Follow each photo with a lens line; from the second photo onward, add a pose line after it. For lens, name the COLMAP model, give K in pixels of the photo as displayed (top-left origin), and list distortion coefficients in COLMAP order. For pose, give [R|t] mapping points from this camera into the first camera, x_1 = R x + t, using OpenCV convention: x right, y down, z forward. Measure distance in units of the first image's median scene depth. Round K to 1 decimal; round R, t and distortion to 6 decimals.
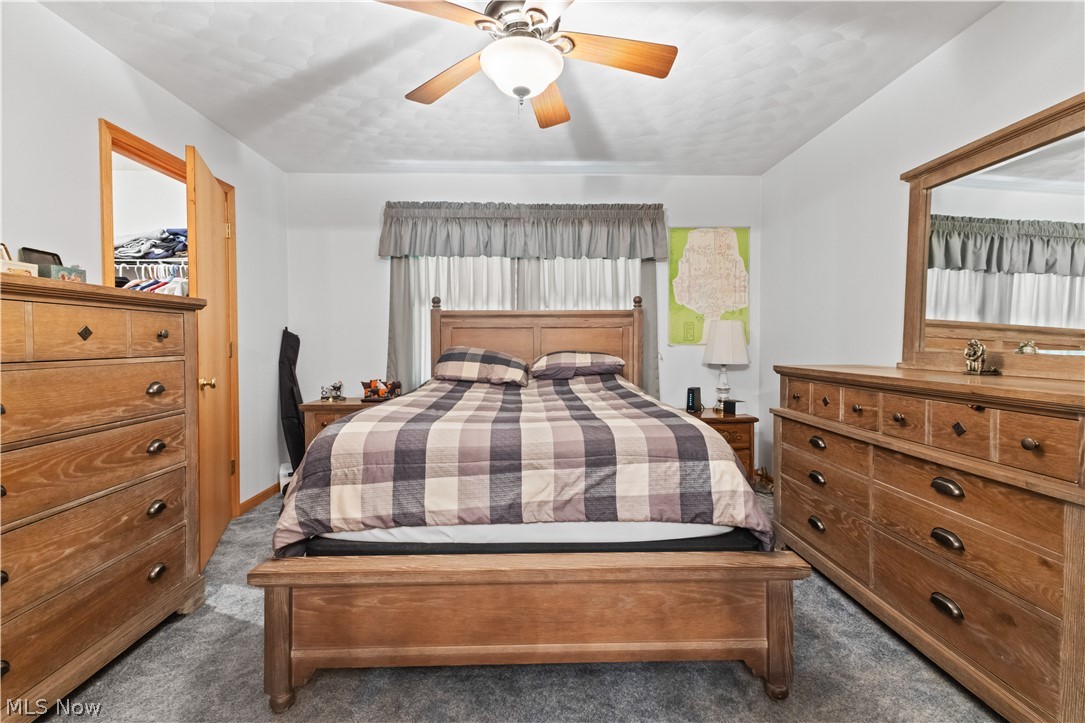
lens RADIAL K [[472.2, 0, 543.0], [0, 472.2, 355.5], [0, 0, 1]] dist [0.013188, -0.000203]
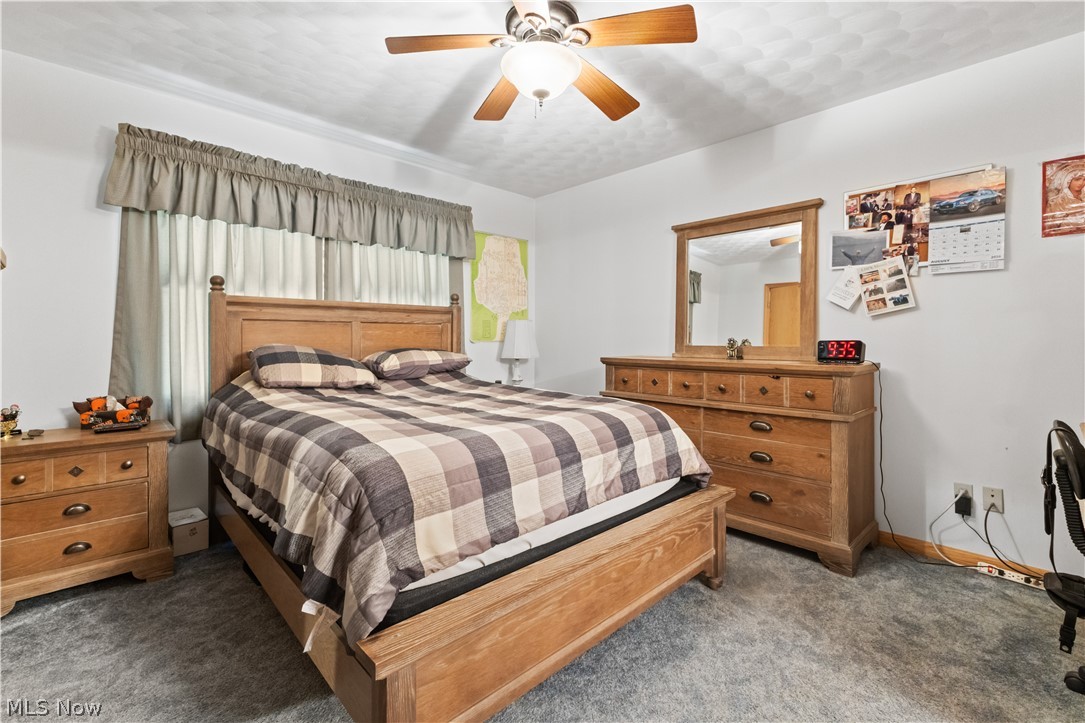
lens RADIAL K [[472.2, 0, 558.9], [0, 472.2, 347.2], [0, 0, 1]] dist [0.013188, -0.000203]
pose [[0.735518, -0.009819, 0.677434, -0.608356], [0.017462, 0.999838, -0.004467, -0.004069], [-0.677280, 0.015115, 0.735570, 0.195782]]
